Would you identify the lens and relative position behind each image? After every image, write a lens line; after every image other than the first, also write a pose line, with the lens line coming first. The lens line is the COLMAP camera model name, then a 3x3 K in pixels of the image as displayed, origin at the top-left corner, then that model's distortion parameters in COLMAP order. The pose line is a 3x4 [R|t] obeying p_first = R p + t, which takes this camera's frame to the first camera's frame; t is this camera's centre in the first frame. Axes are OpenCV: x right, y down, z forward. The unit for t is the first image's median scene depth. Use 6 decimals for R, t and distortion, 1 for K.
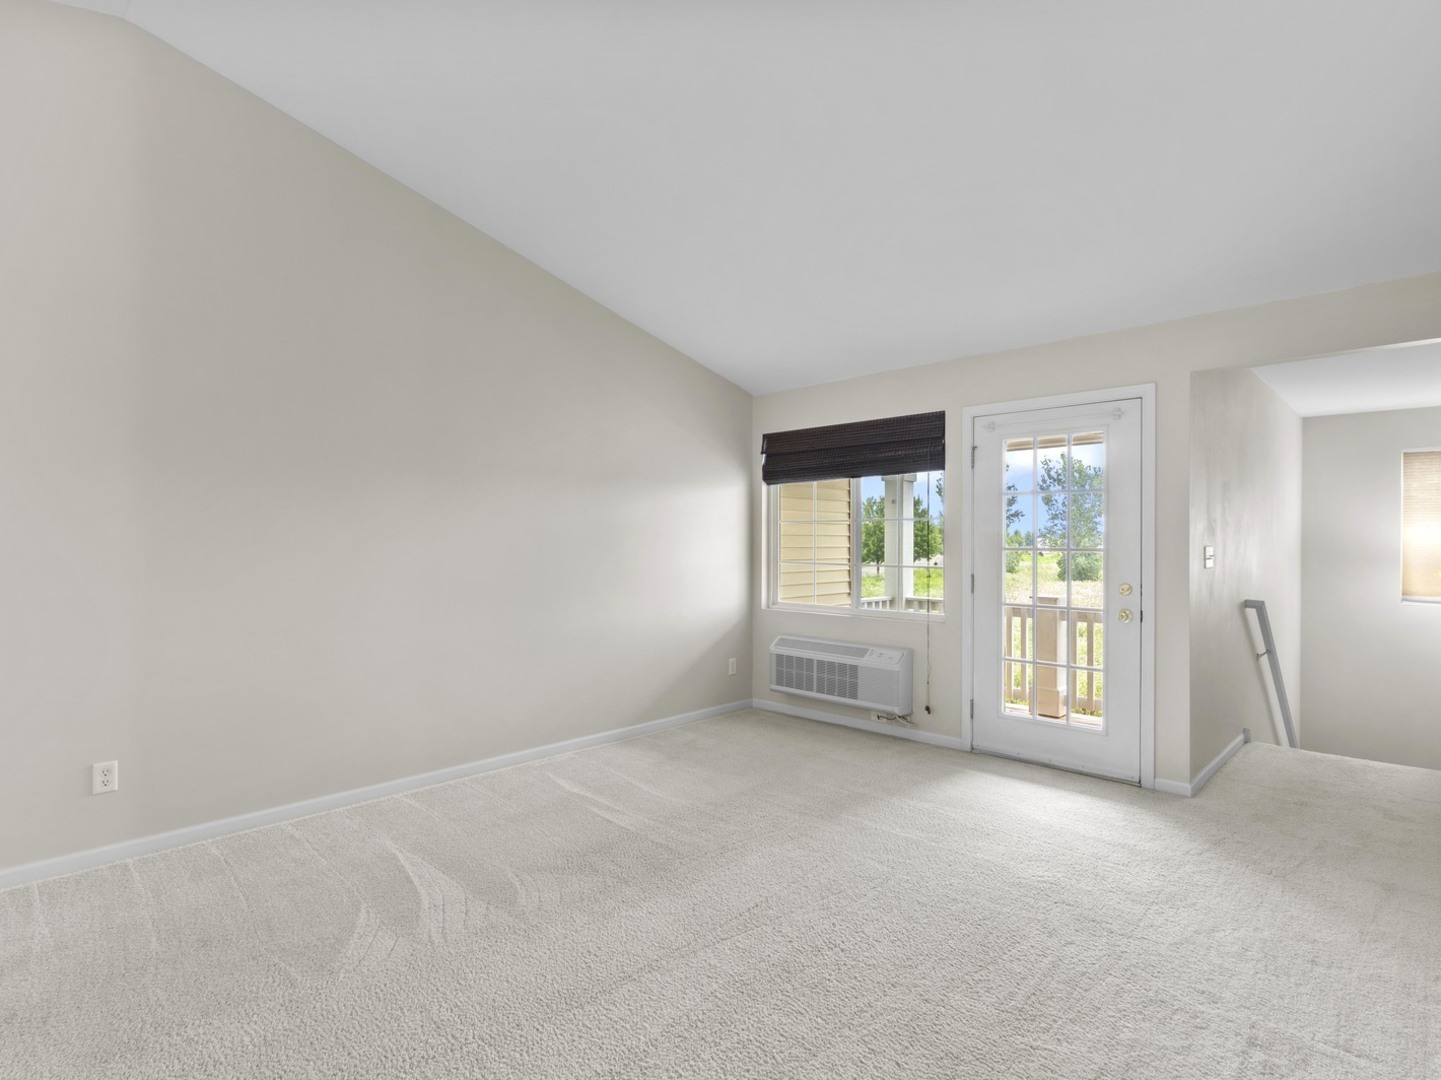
lens RADIAL K [[743.9, 0, 713.7], [0, 743.9, 541.6], [0, 0, 1]] dist [-0.000801, -0.001129]
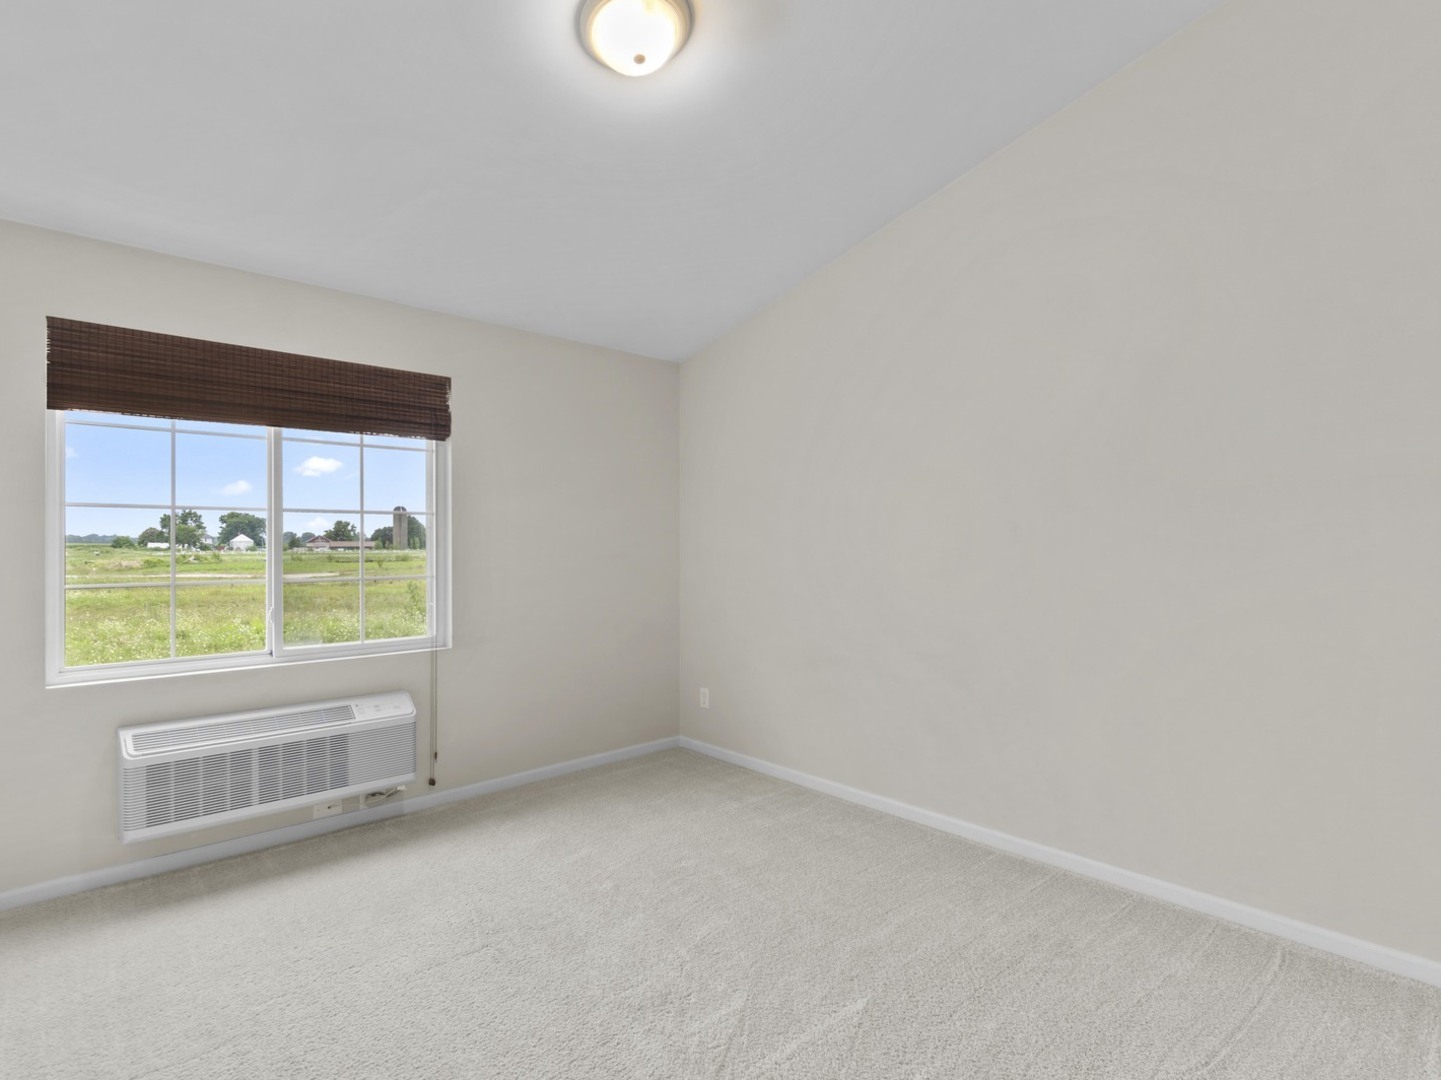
lens RADIAL K [[743.9, 0, 713.7], [0, 743.9, 541.6], [0, 0, 1]] dist [-0.000801, -0.001129]
pose [[0.036622, -0.005625, 0.999313, -0.464687], [0.002124, 0.999982, 0.005551, -0.005072], [-0.999327, 0.001919, 0.036633, 0.680071]]
